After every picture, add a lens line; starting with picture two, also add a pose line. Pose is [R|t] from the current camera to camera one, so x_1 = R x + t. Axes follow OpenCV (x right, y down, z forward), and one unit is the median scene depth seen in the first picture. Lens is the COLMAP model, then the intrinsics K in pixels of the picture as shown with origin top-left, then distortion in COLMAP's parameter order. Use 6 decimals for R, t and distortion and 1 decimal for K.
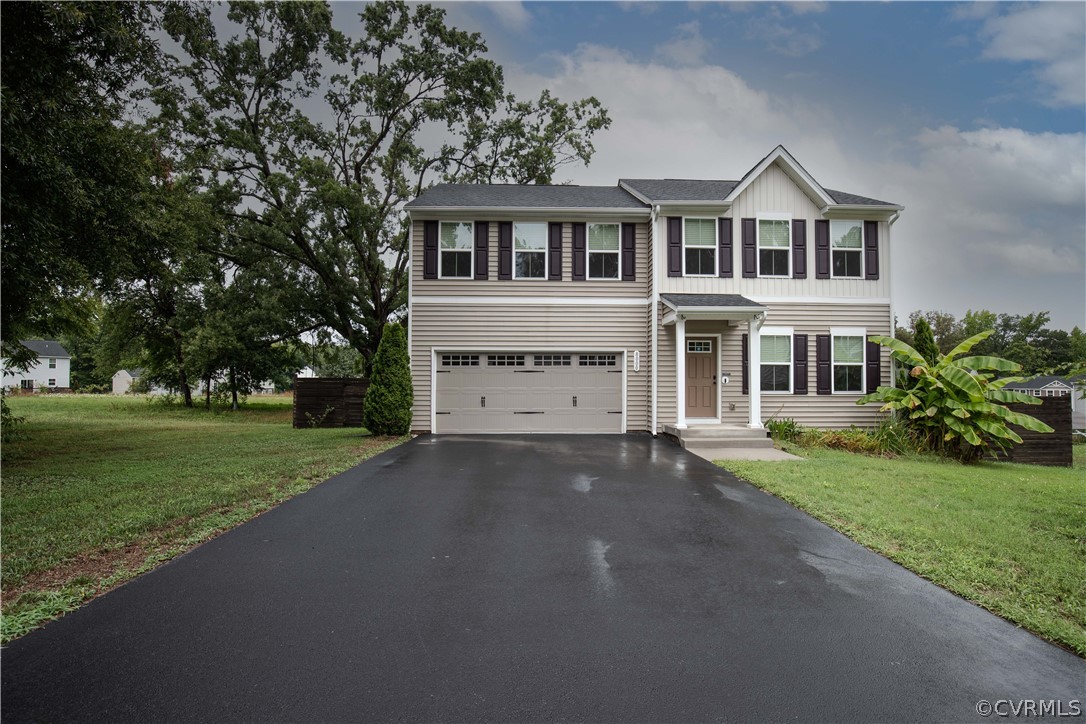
lens RADIAL K [[501.8, 0, 543.3], [0, 501.8, 367.0], [0, 0, 1]] dist [0.017723, 0.000114]
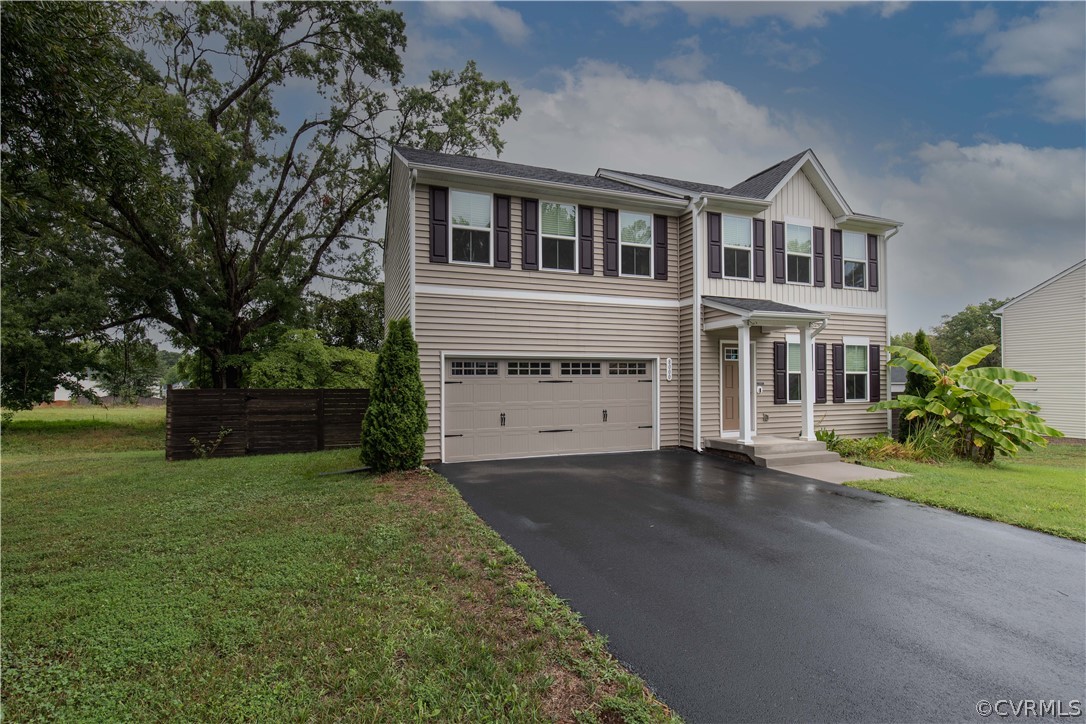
lens RADIAL K [[501.8, 0, 533.7], [0, 501.8, 371.6], [0, 0, 1]] dist [0.017723, 0.000114]
pose [[0.949525, -0.000931, 0.313689, -0.328276], [-0.000773, 0.999986, 0.005305, -0.012427], [-0.313689, -0.005280, 0.949511, 0.221186]]
